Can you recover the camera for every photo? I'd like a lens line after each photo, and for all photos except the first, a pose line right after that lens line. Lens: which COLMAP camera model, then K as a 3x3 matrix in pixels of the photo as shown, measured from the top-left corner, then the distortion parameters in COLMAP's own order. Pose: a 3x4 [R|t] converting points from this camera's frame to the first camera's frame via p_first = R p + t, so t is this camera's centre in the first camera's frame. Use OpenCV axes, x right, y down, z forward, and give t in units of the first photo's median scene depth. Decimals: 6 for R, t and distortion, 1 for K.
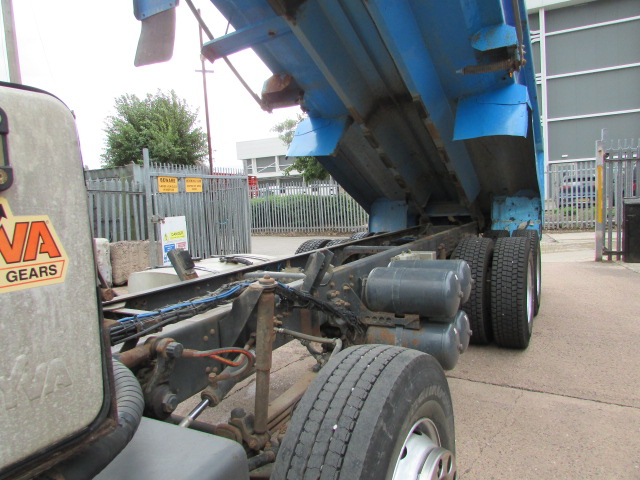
lens RADIAL K [[453.2, 0, 315.0], [0, 453.2, 229.9], [0, 0, 1]] dist [-0.046080, 0.040395]
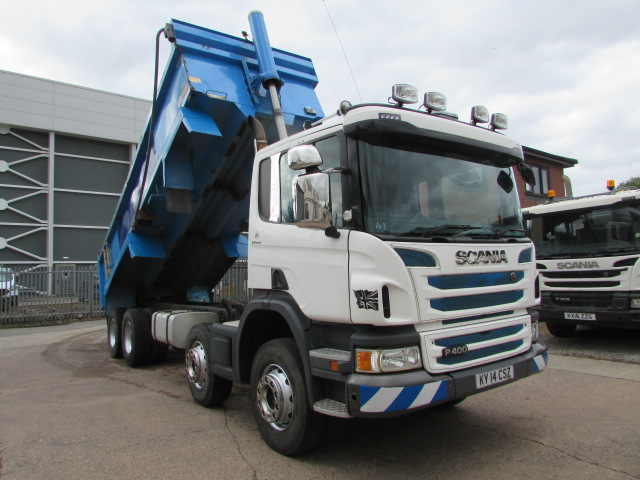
lens RADIAL K [[453.2, 0, 304.7], [0, 453.2, 236.4], [0, 0, 1]] dist [-0.046080, 0.040395]
pose [[0.429373, 0.109360, 0.896482, -0.715715], [0.079524, 0.984208, -0.158149, 0.039709], [-0.899619, 0.139197, 0.413895, -0.129471]]
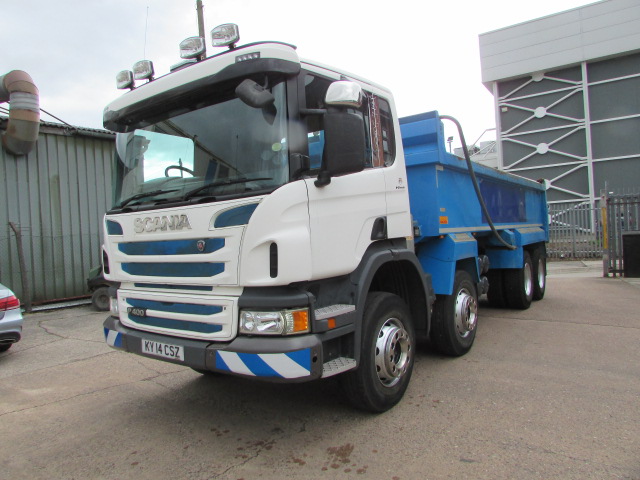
lens RADIAL K [[453.2, 0, 315.6], [0, 453.2, 233.1], [0, 0, 1]] dist [-0.046080, 0.040395]
pose [[0.993616, 0.002690, -0.112786, -0.094087], [-0.010361, 0.997667, -0.067481, 0.038821], [0.112342, 0.068218, 0.991325, -0.471962]]
